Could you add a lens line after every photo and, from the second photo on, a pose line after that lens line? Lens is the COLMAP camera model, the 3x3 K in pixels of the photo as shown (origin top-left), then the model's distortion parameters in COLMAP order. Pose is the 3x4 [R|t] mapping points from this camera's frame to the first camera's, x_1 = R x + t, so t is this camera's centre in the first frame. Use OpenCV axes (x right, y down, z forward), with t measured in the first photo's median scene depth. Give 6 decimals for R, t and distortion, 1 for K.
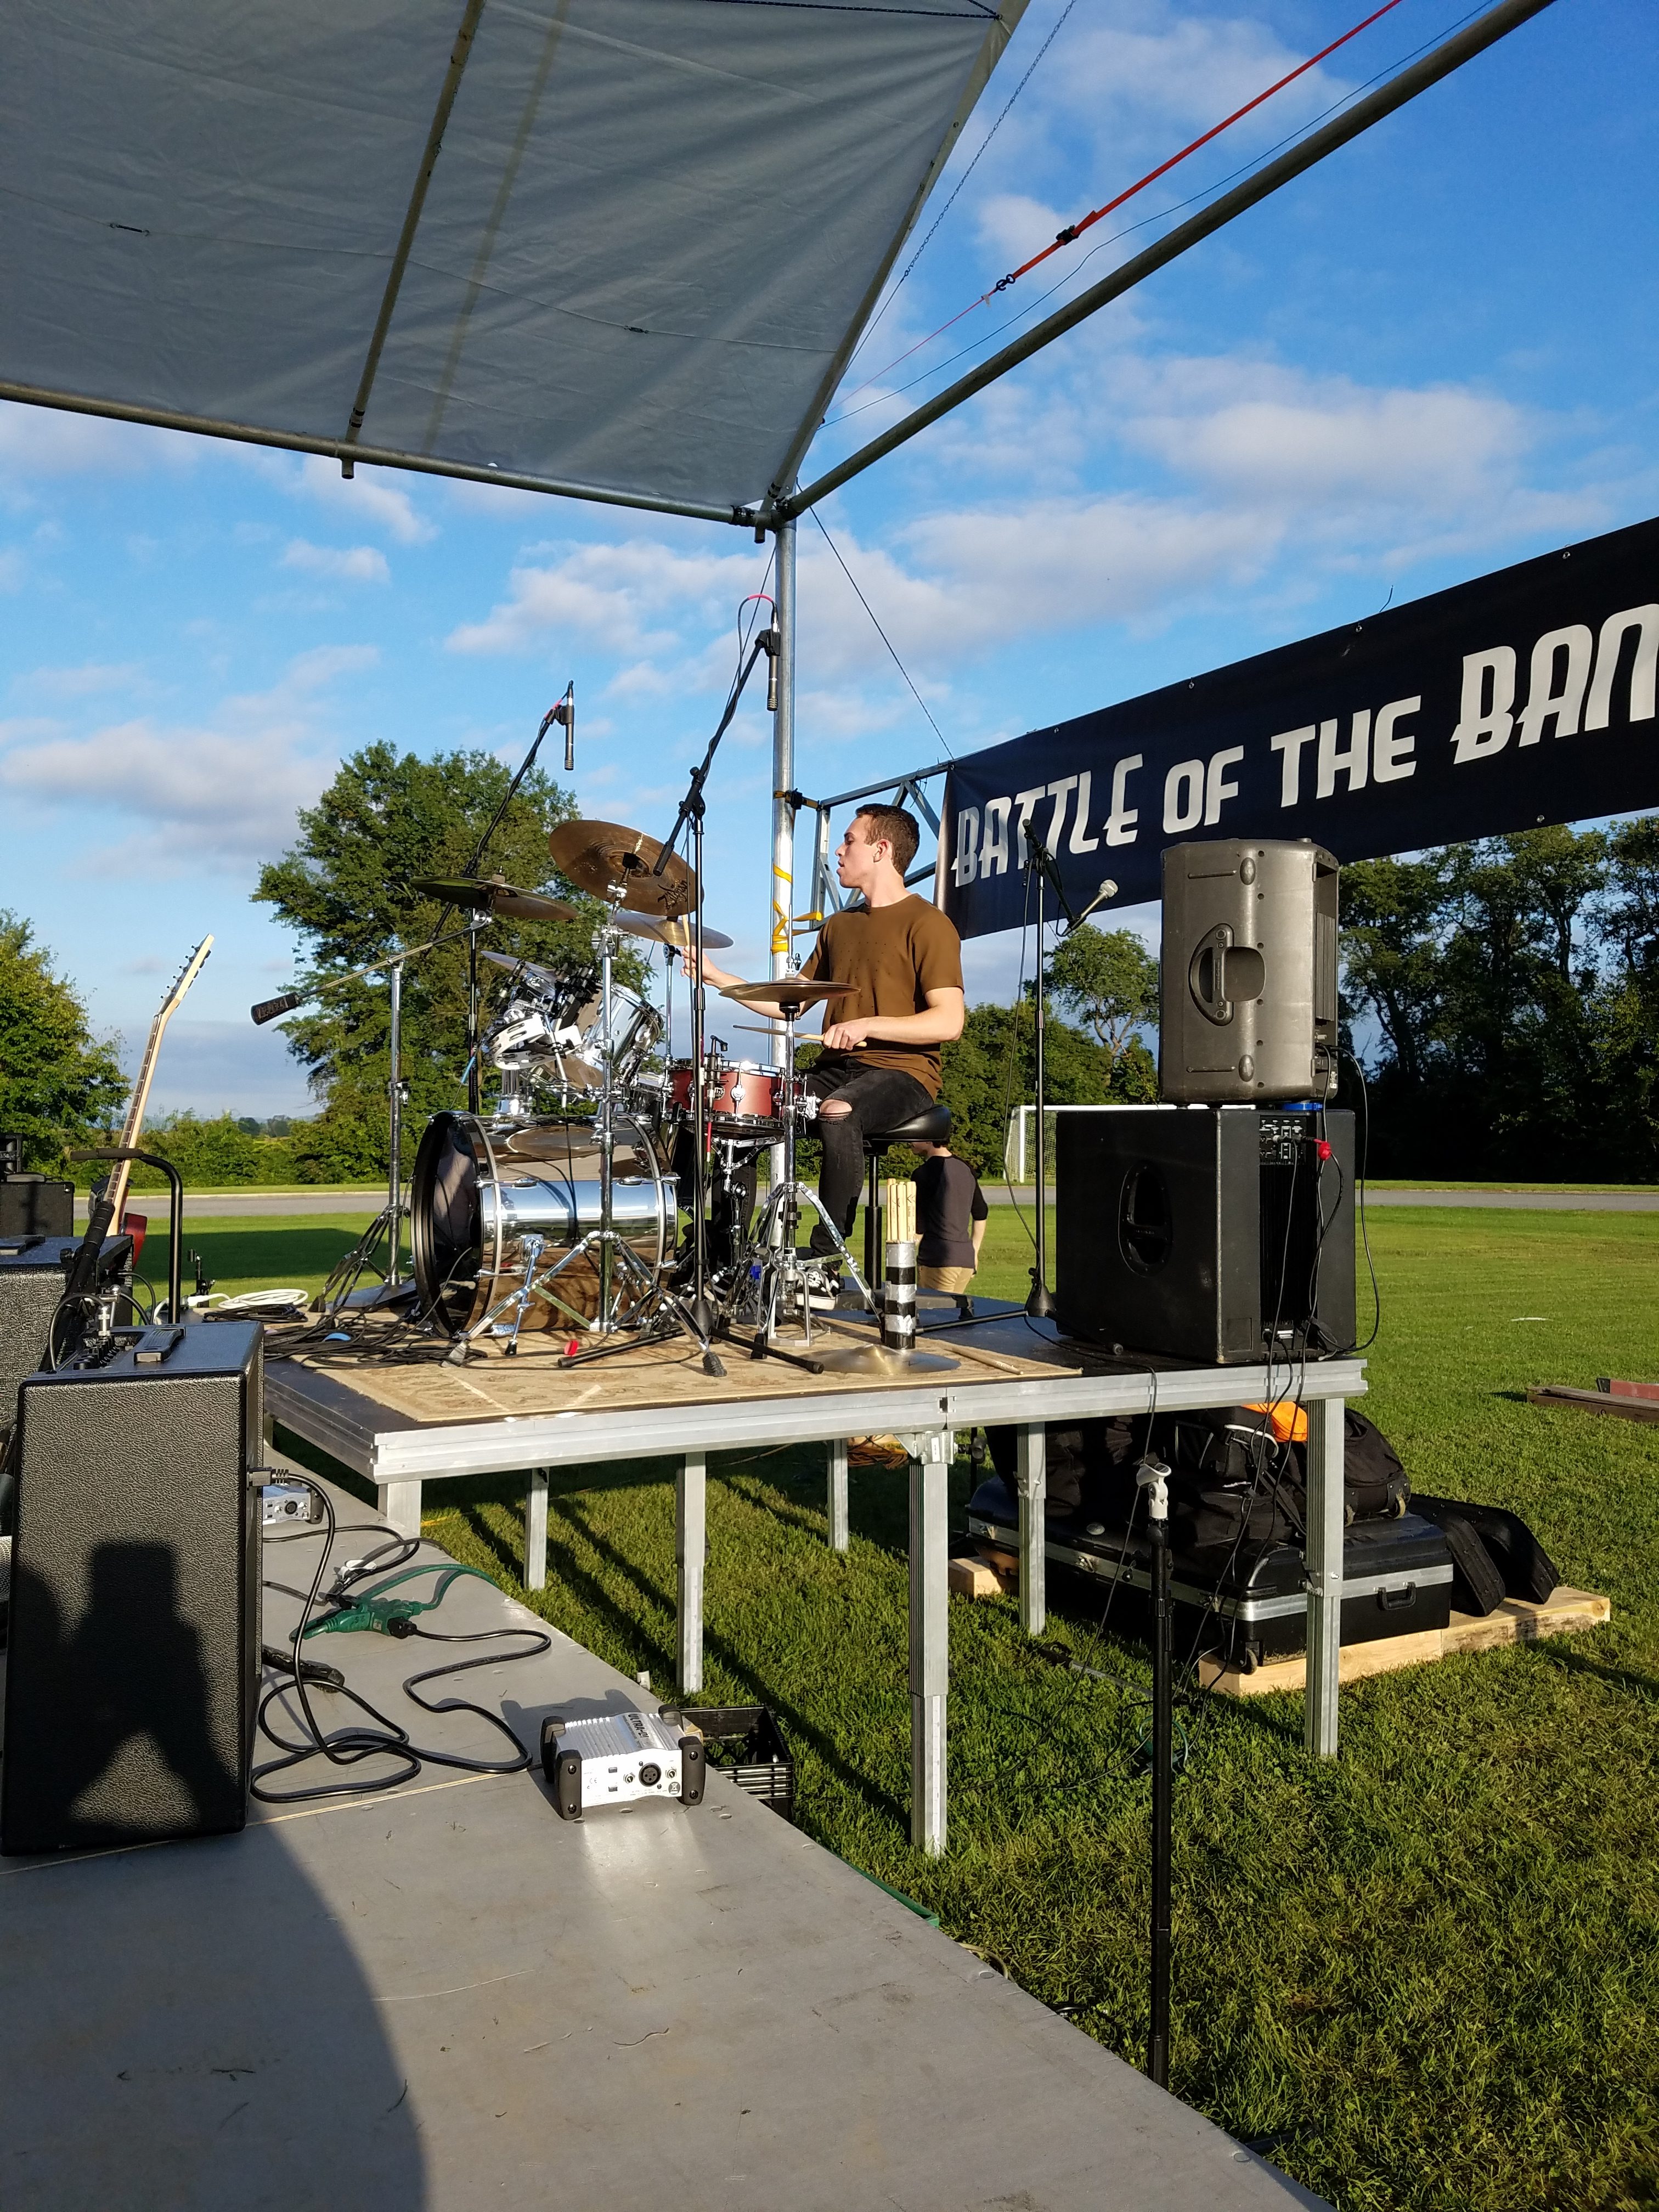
lens RADIAL K [[1684.1, 0, 779.9], [0, 1684.1, 1109.2], [0, 0, 1]] dist [0.237015, -0.418755]
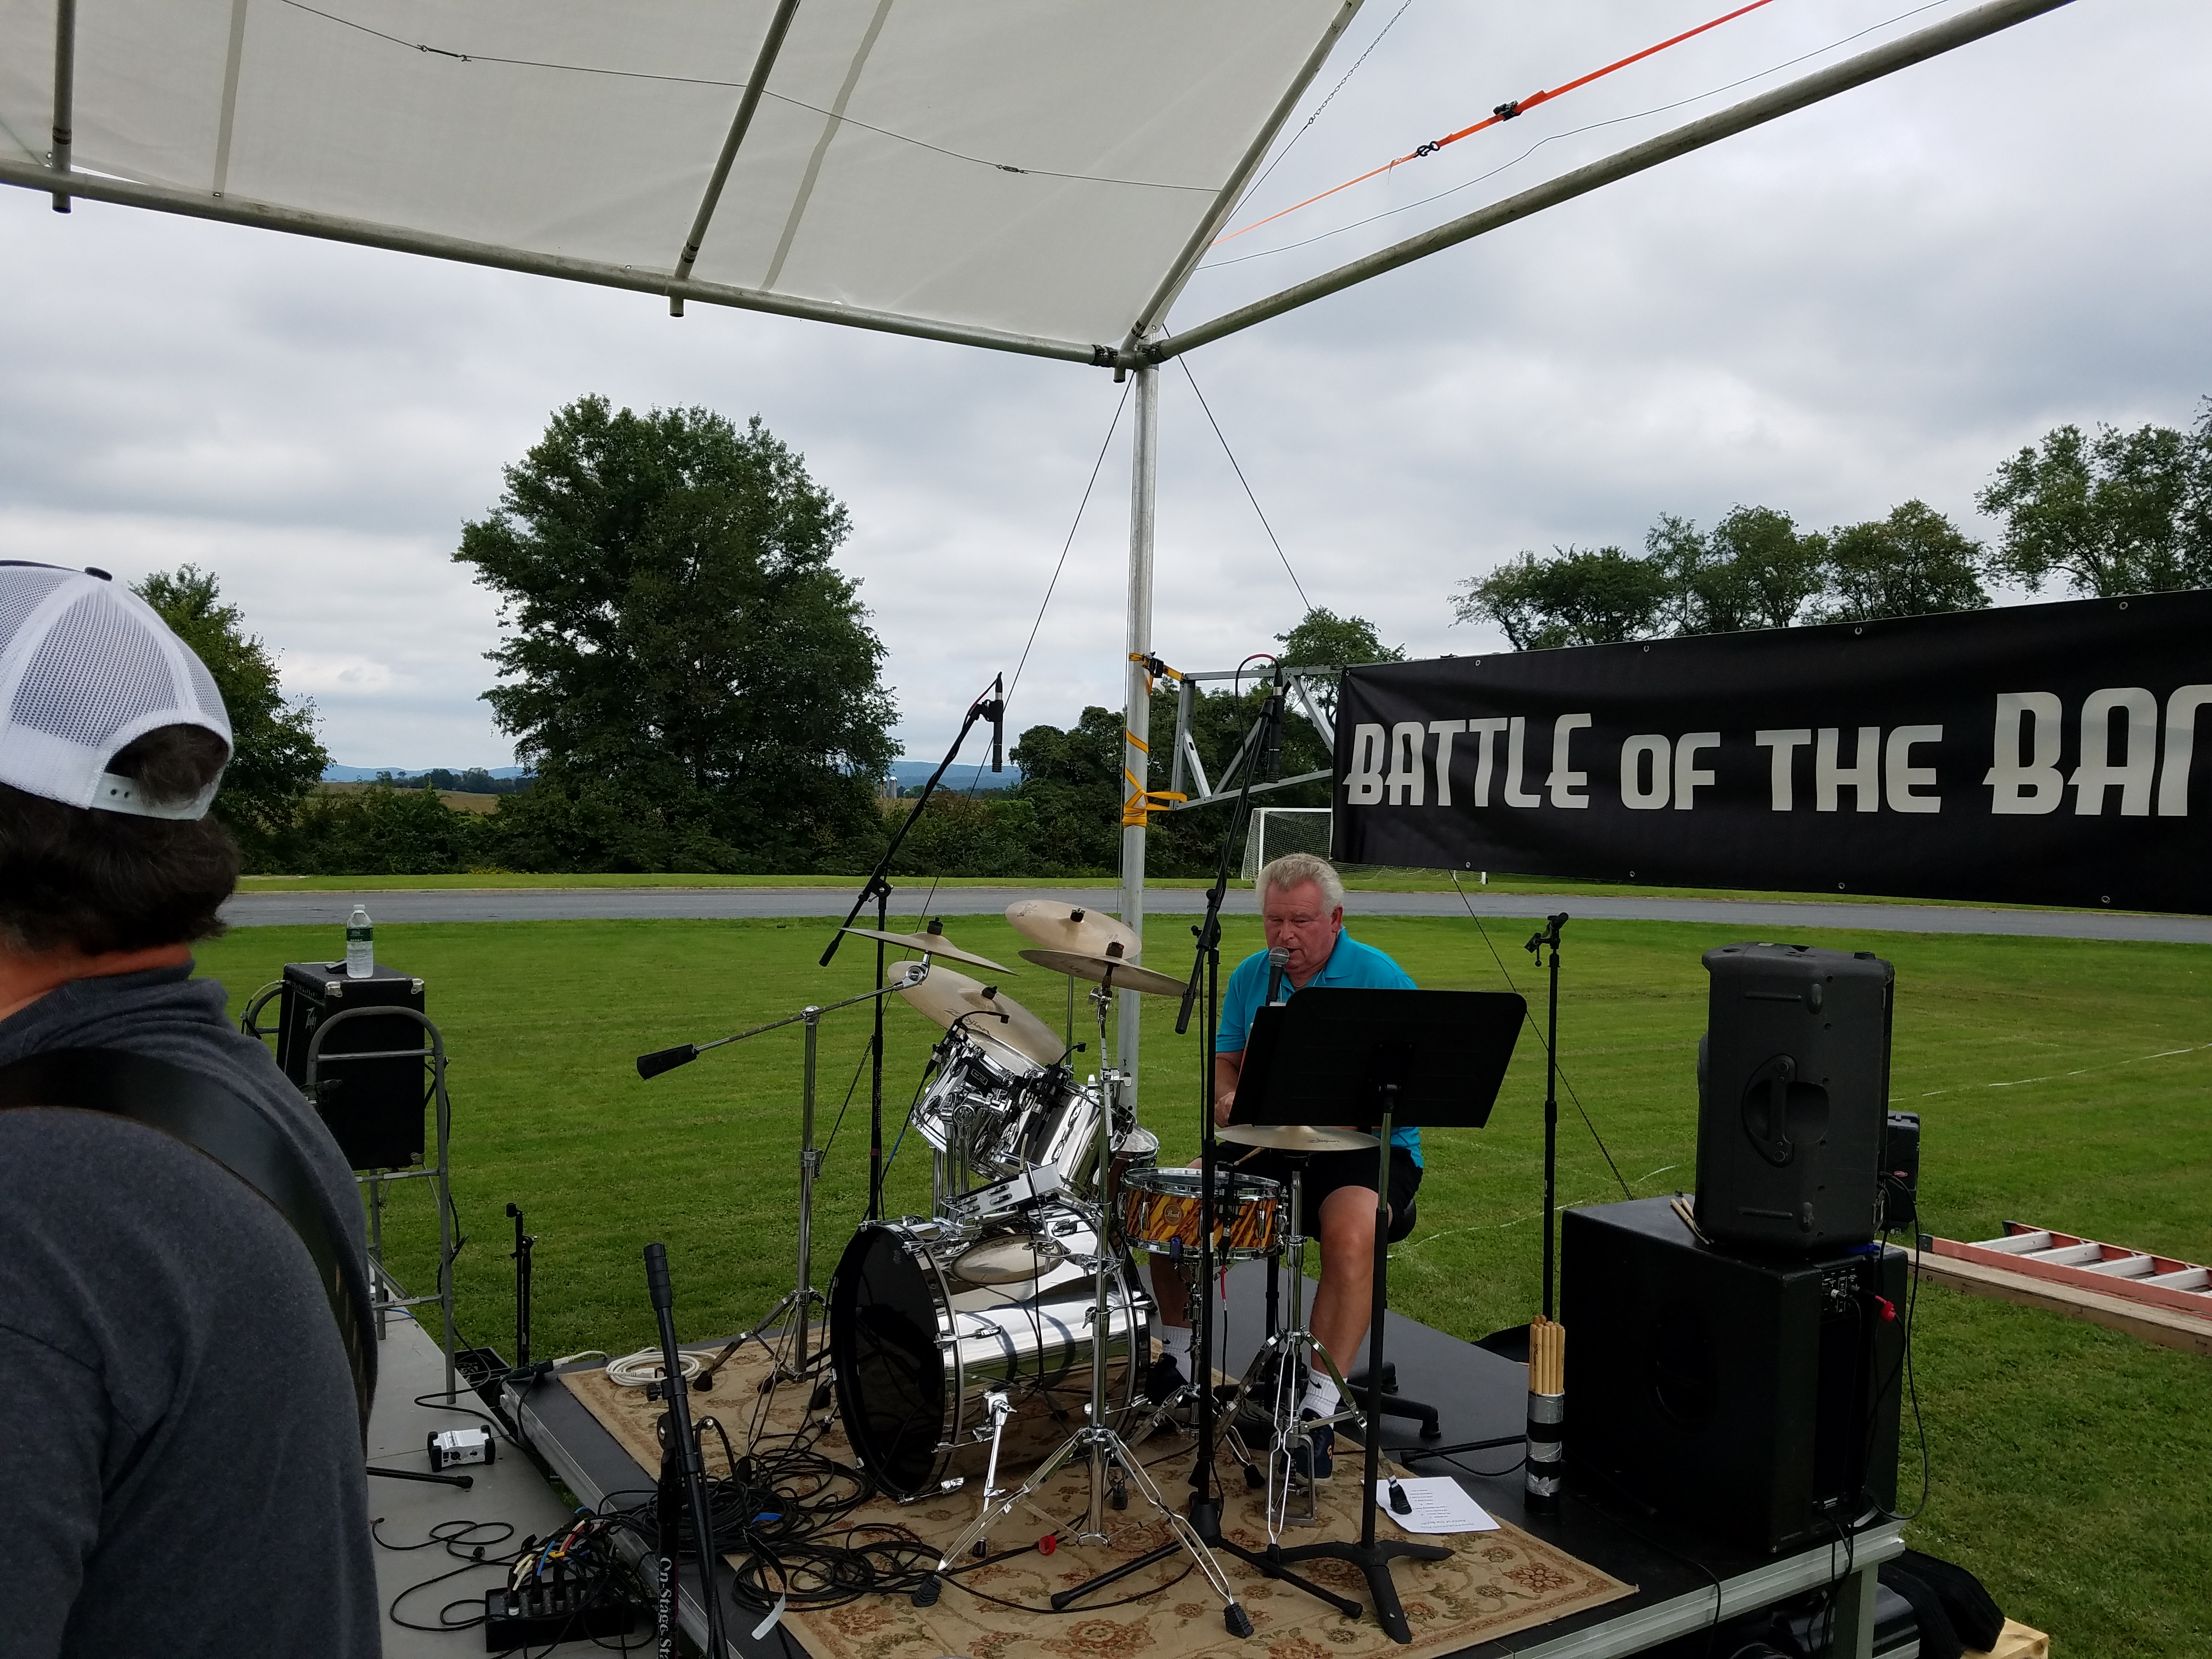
lens RADIAL K [[1684.1, 0, 1128.3], [0, 1684.1, 857.9], [0, 0, 1]] dist [0.237015, -0.418755]
pose [[0.996737, 0.015241, 0.079270, -0.076099], [-0.019540, 0.998364, 0.053738, -0.125257], [-0.078322, -0.055112, 0.995404, 0.076281]]
